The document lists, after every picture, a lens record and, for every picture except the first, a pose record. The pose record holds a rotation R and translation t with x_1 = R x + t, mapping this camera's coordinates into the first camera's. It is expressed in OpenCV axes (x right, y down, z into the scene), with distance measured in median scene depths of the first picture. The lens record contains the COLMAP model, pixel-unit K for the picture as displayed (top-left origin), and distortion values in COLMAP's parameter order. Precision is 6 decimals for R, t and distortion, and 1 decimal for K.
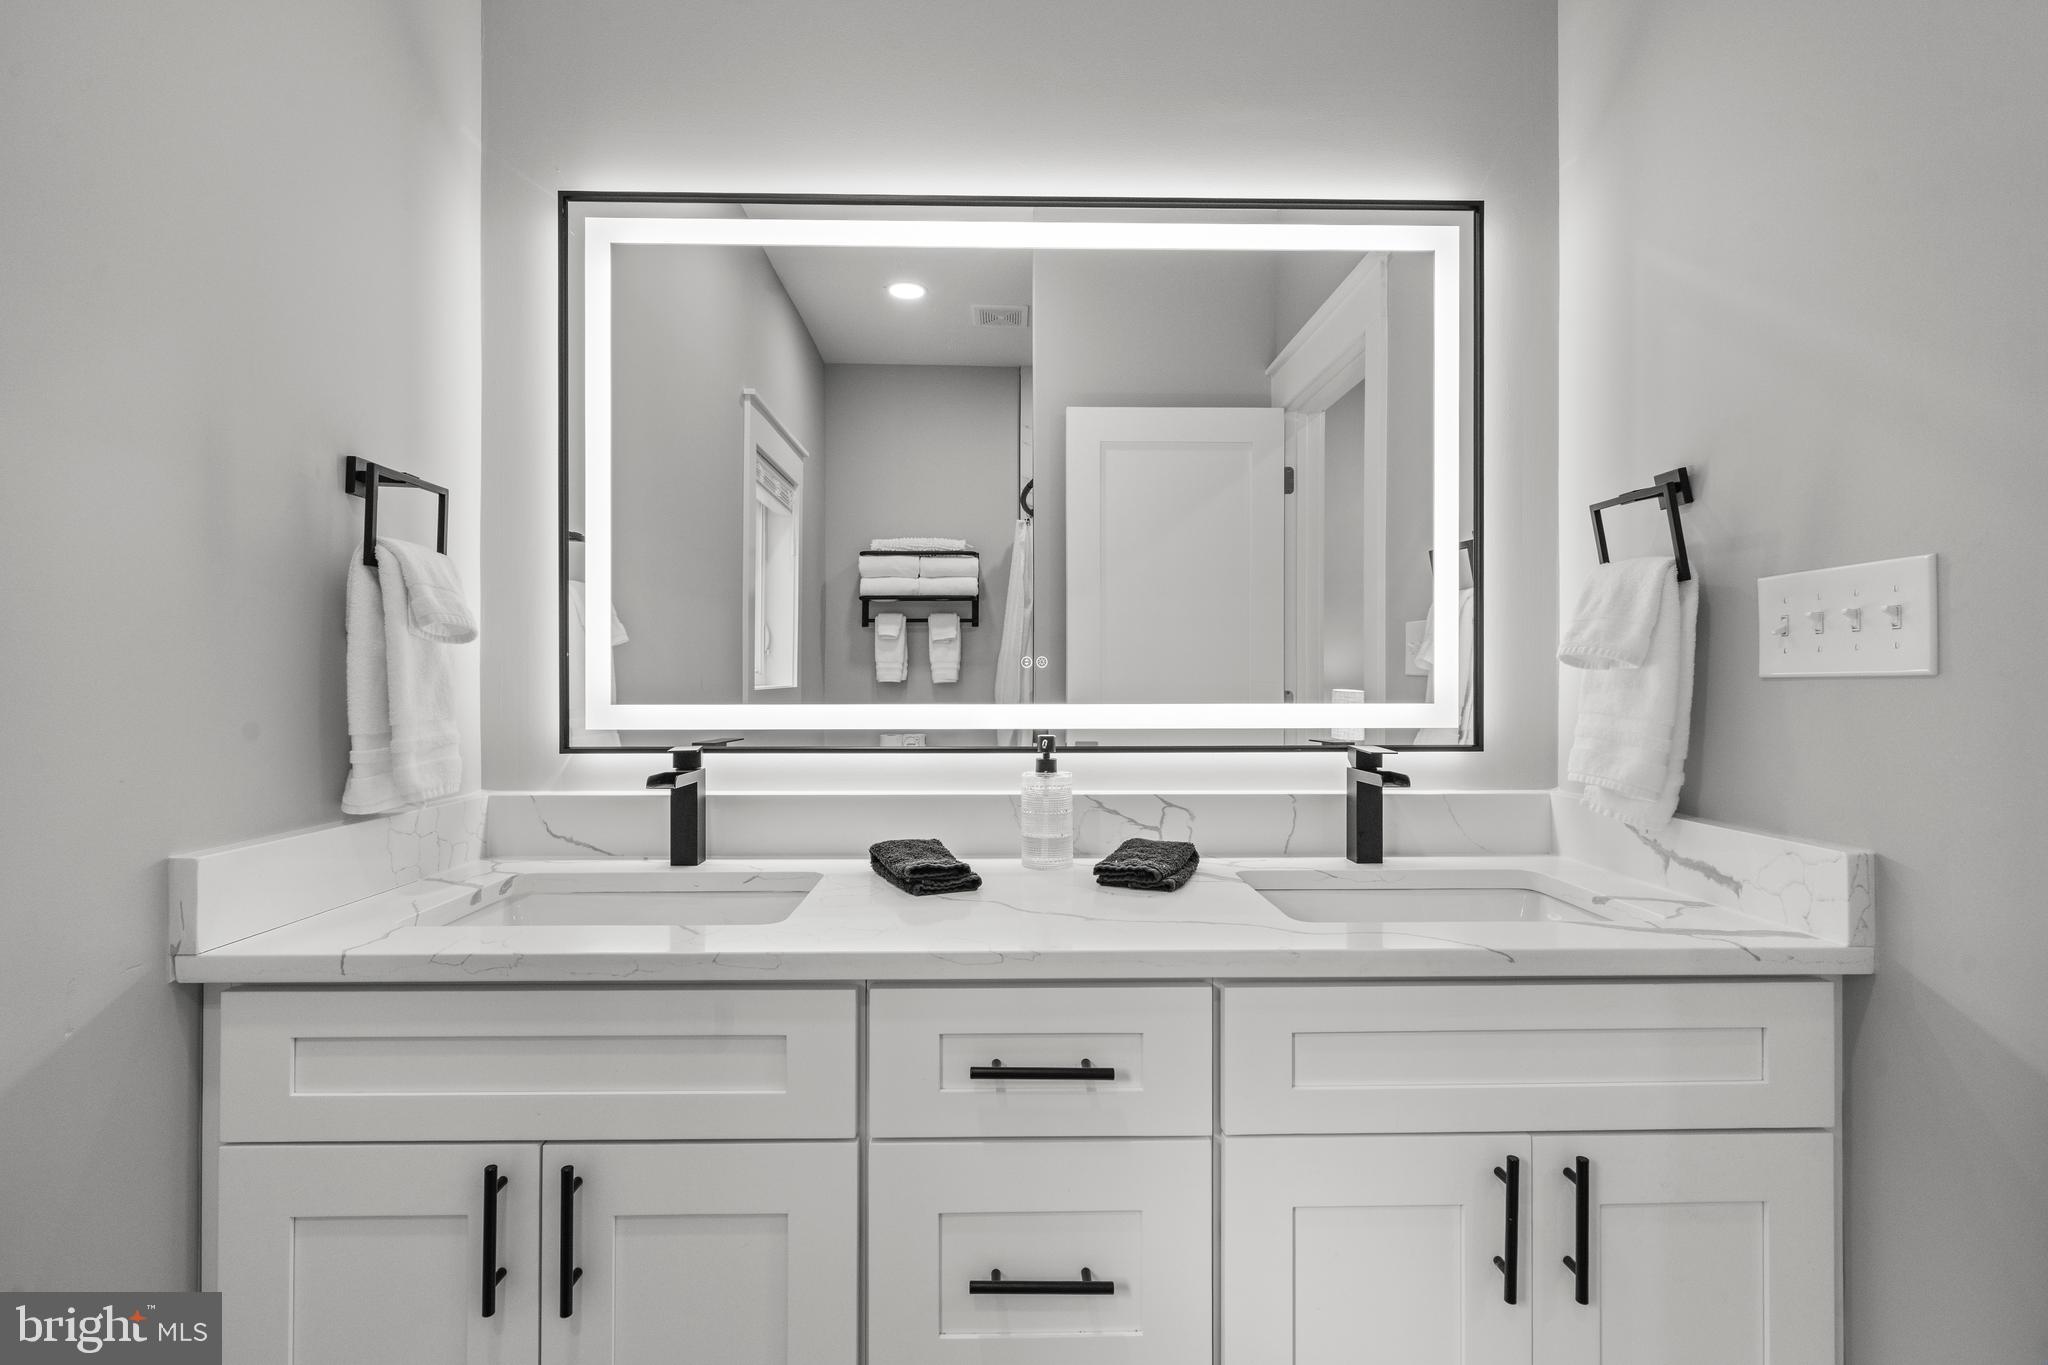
lens RADIAL K [[966.7, 0, 1018.5], [0, 966.7, 676.6], [0, 0, 1]] dist [0.001986, 0.000346]
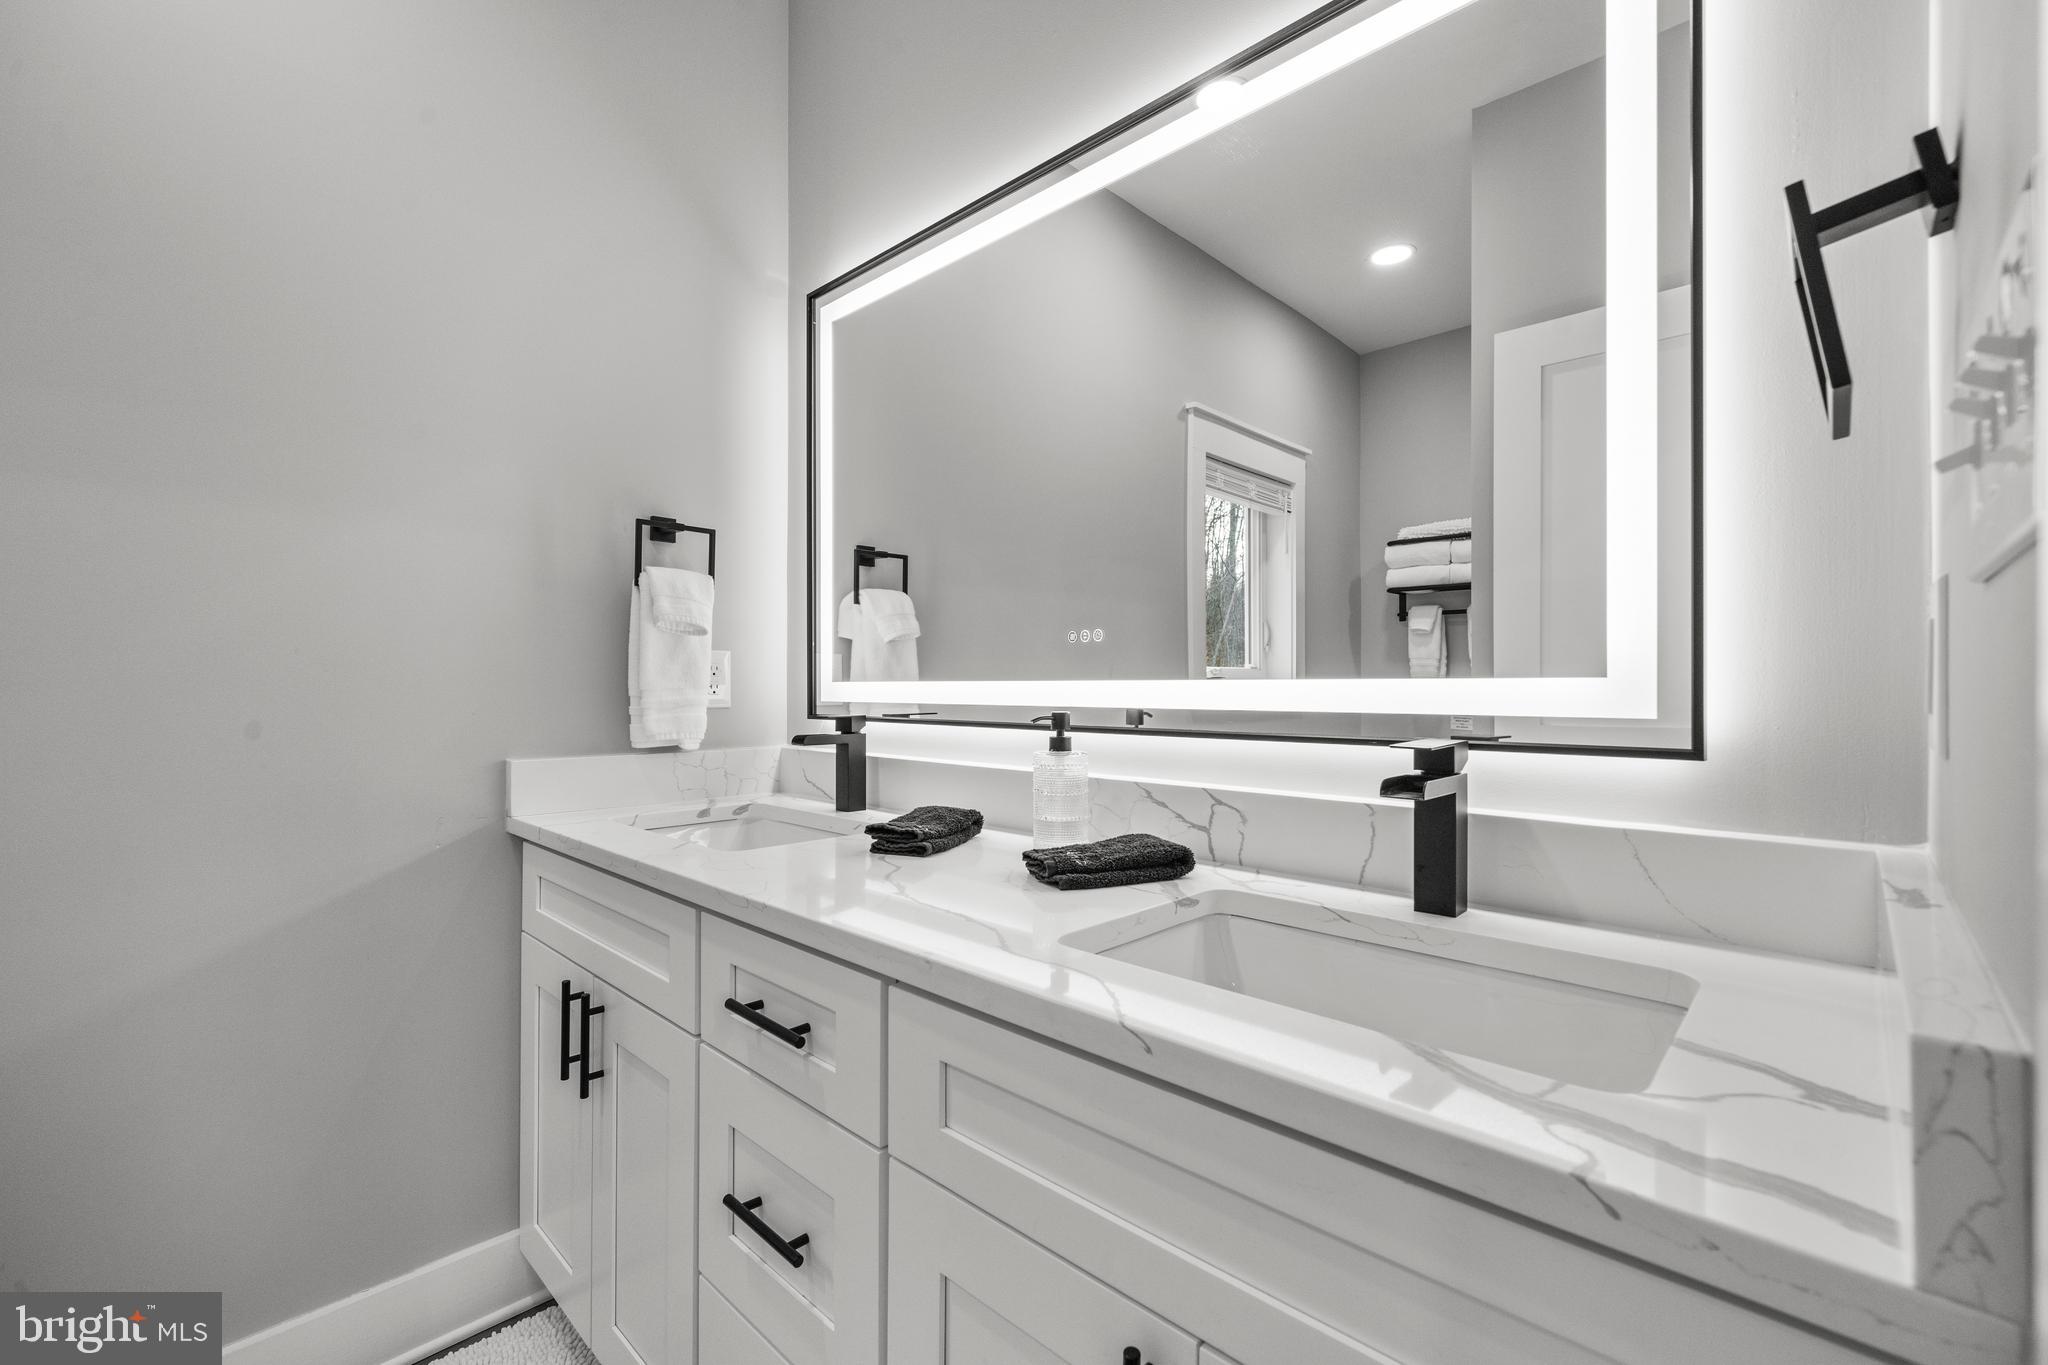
lens RADIAL K [[885.3, 0, 1008.9], [0, 885.3, 686.7], [0, 0, 1]] dist [-0.005241, 0.004034]
pose [[0.695889, 0.000926, -0.718149, 0.581093], [0.000209, 0.999999, 0.001493, 0.033430], [0.718149, -0.001189, 0.695888, 0.350029]]
